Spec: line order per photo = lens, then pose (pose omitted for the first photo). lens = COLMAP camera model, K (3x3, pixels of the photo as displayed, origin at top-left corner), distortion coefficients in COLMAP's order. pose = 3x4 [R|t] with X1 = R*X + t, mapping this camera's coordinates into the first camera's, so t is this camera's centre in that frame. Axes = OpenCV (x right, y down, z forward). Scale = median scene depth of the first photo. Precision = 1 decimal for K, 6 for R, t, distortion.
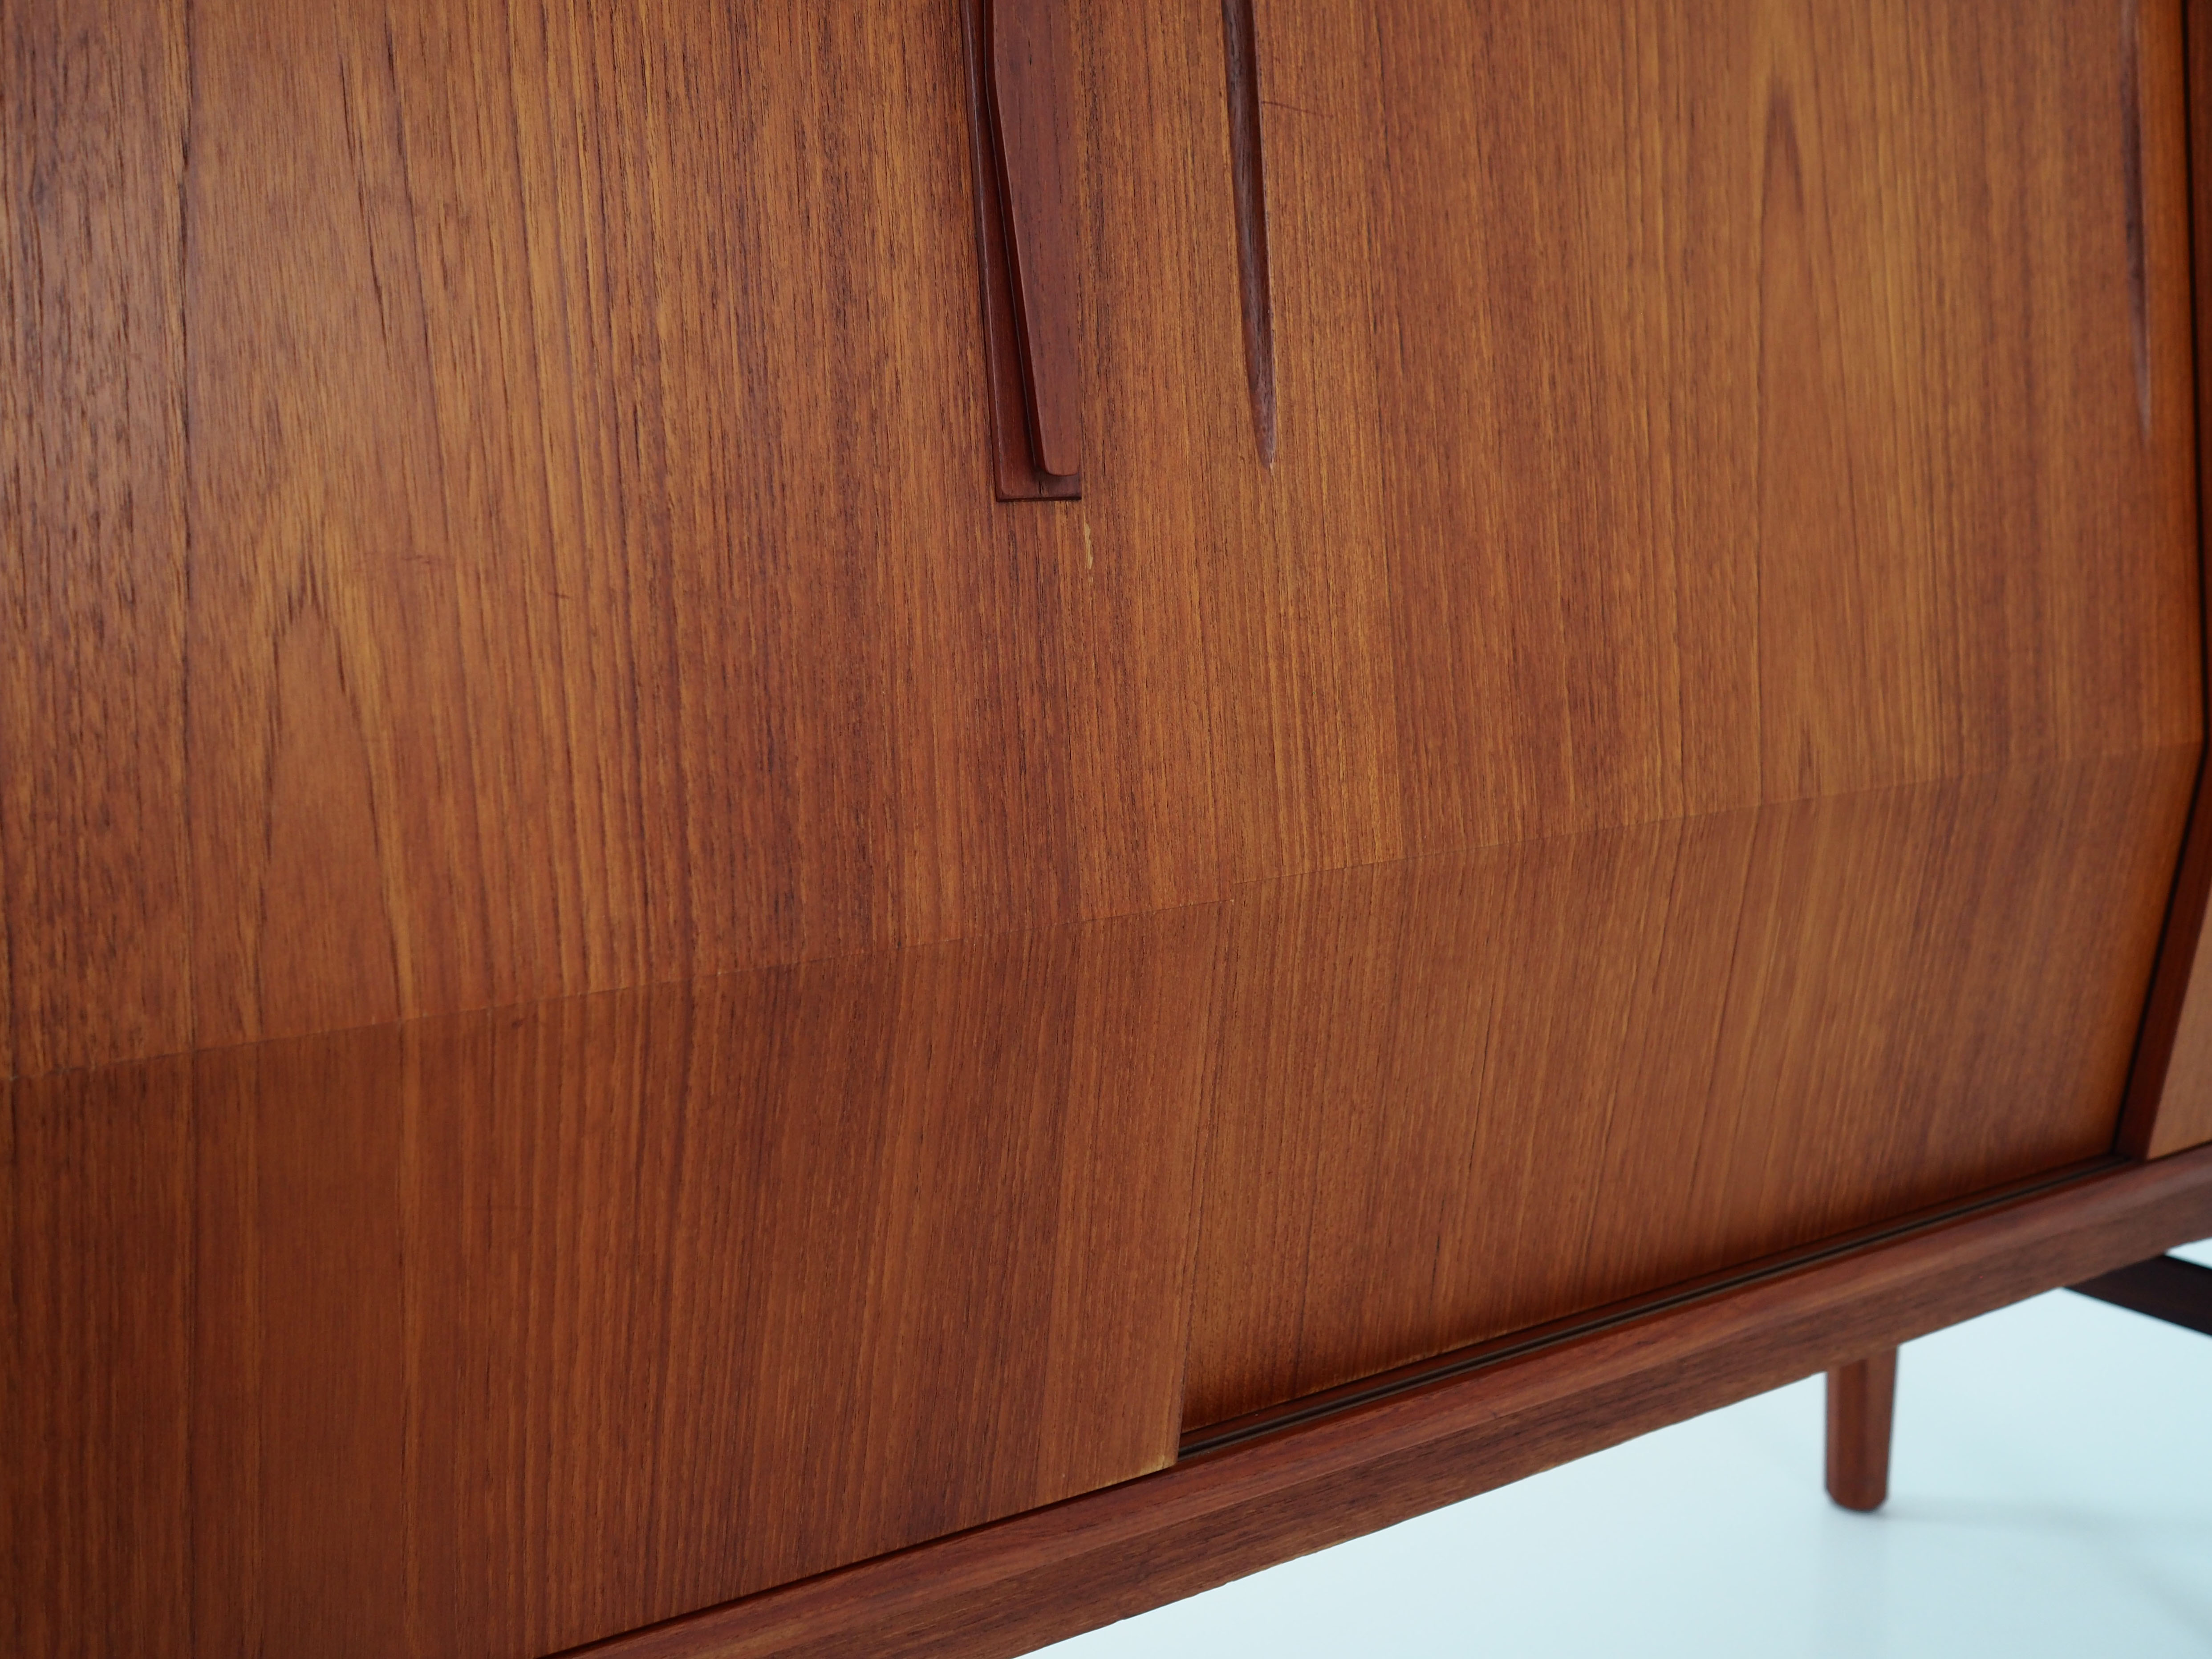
lens RADIAL K [[2310.4, 0, 1108.8], [0, 2310.4, 828.4], [0, 0, 1]] dist [-0.012755, 0.000000]
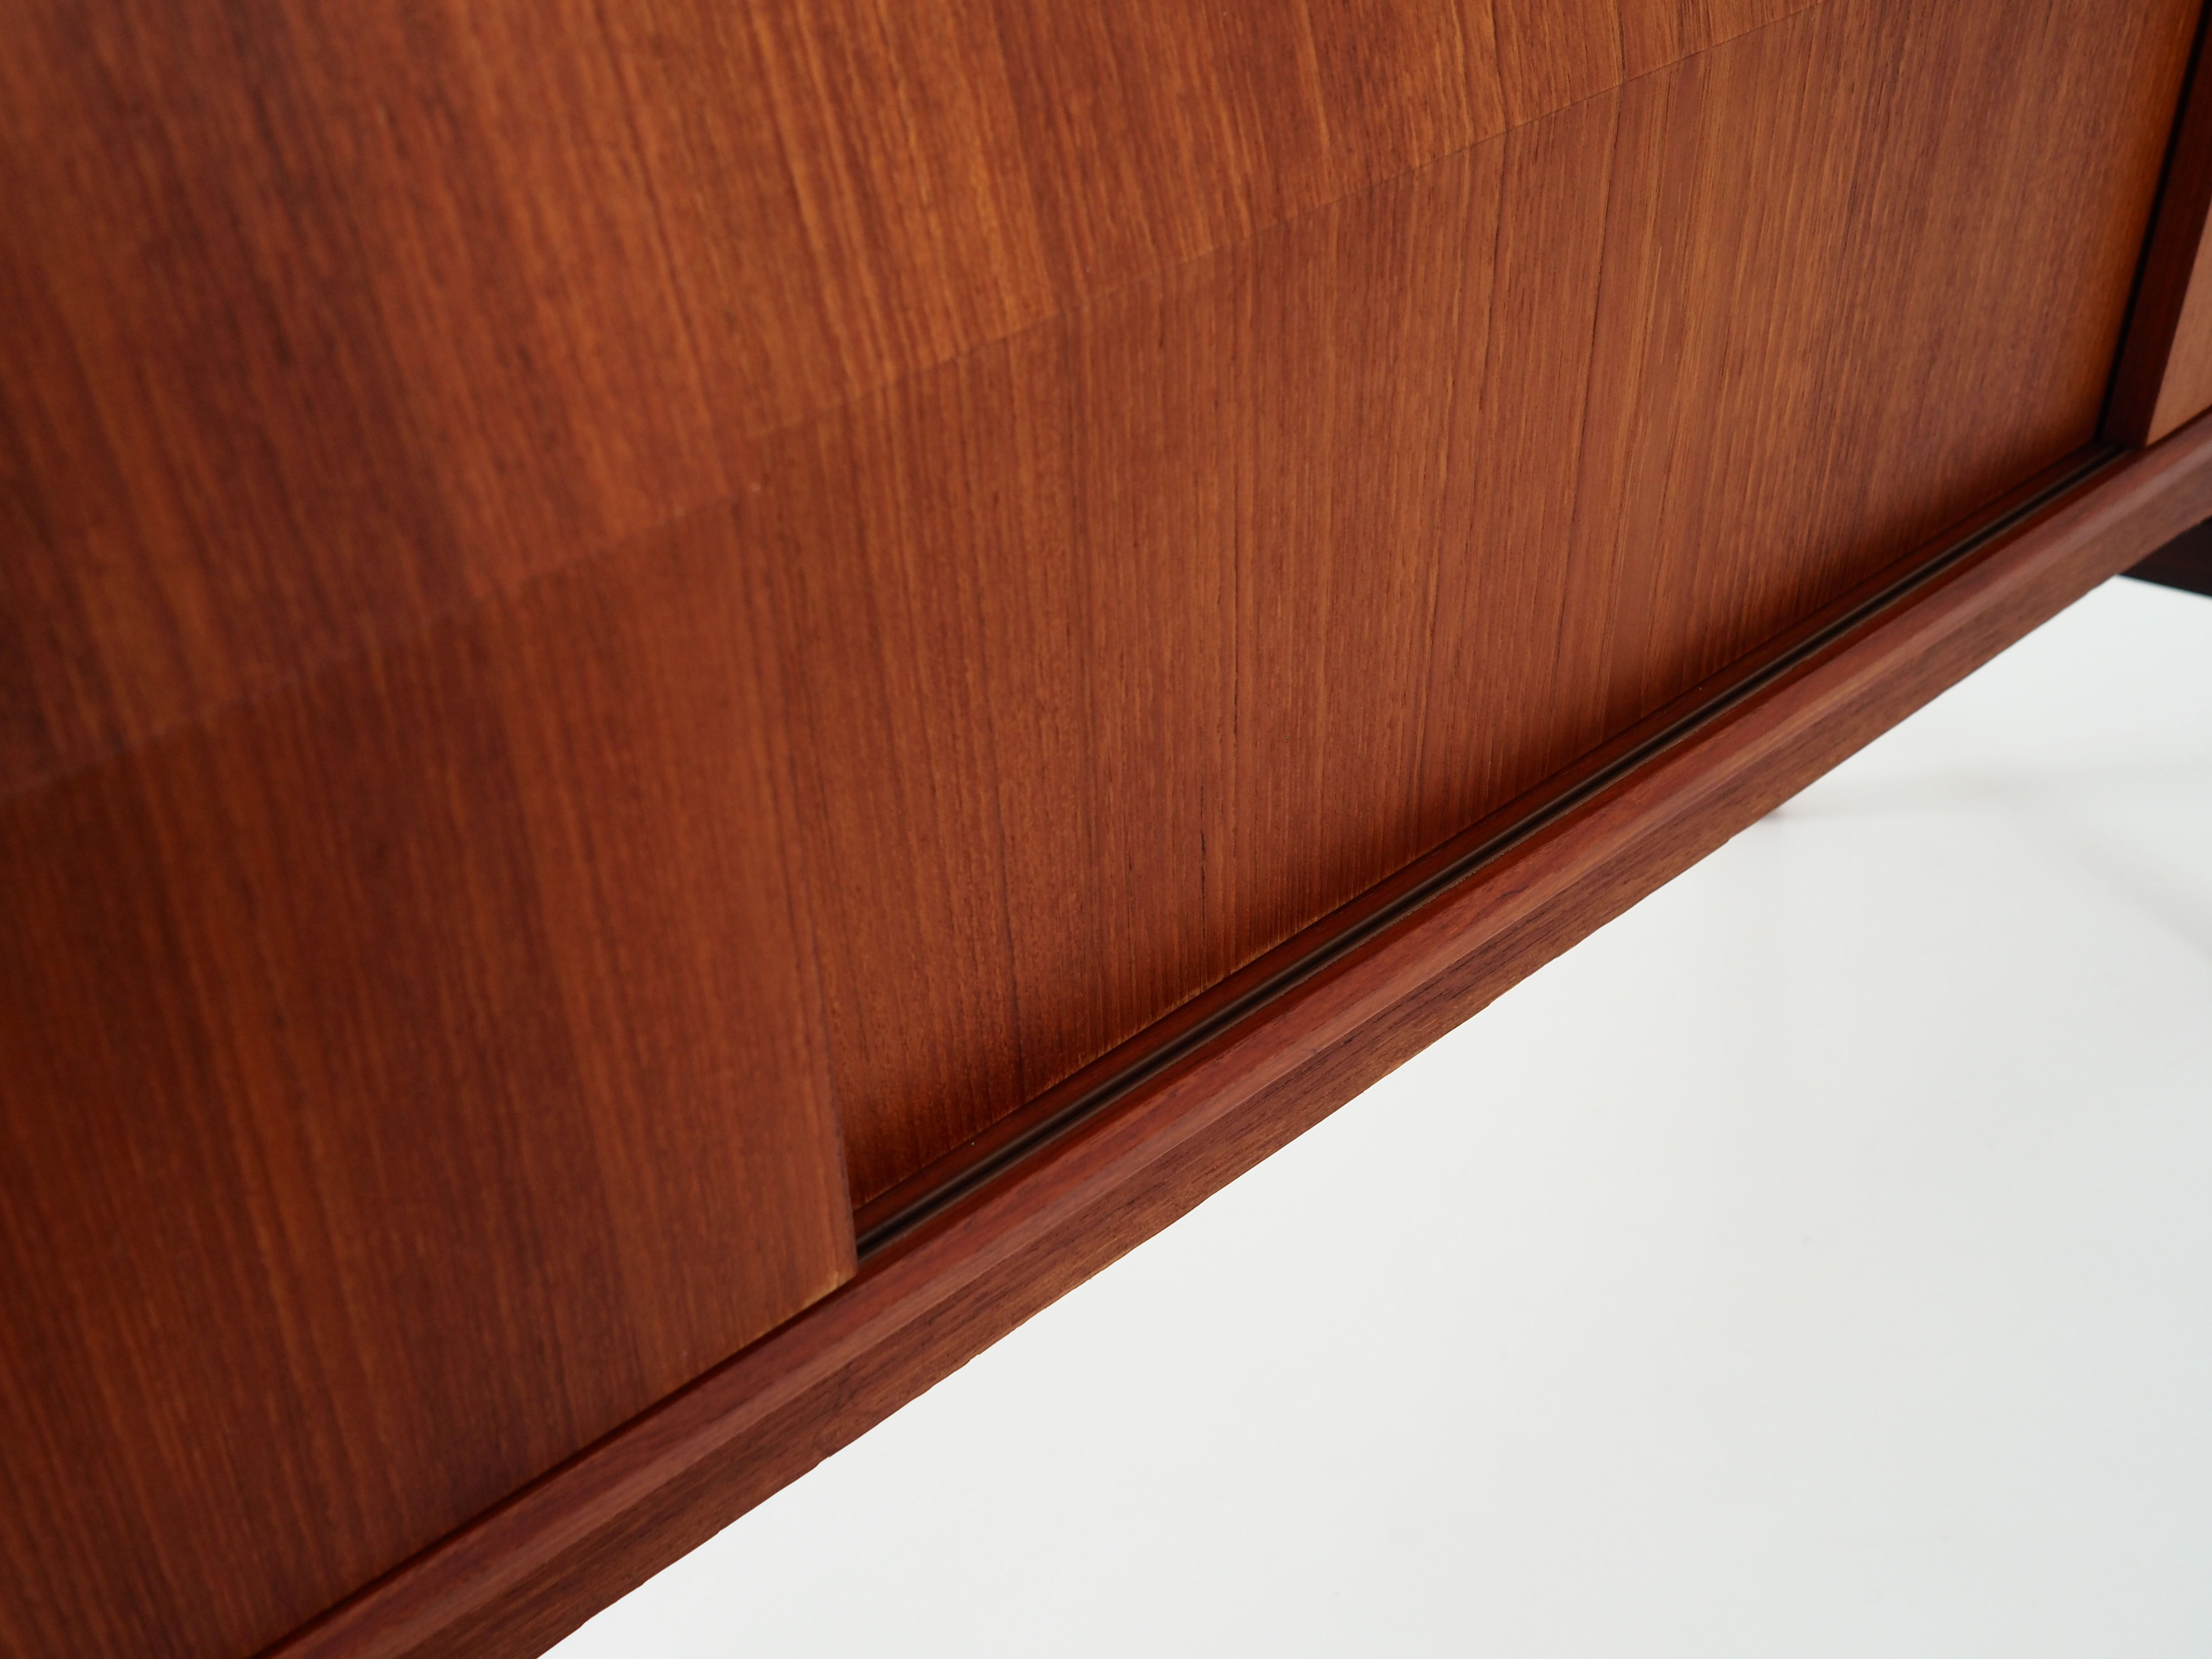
lens RADIAL K [[2310.4, 0, 1100.4], [0, 2310.4, 828.0], [0, 0, 1]] dist [-0.012755, 0.000000]
pose [[0.984676, -0.169641, 0.040442, 0.089770], [0.143827, 0.921095, 0.361798, -0.076448], [-0.098626, -0.350437, 0.931379, 0.389334]]
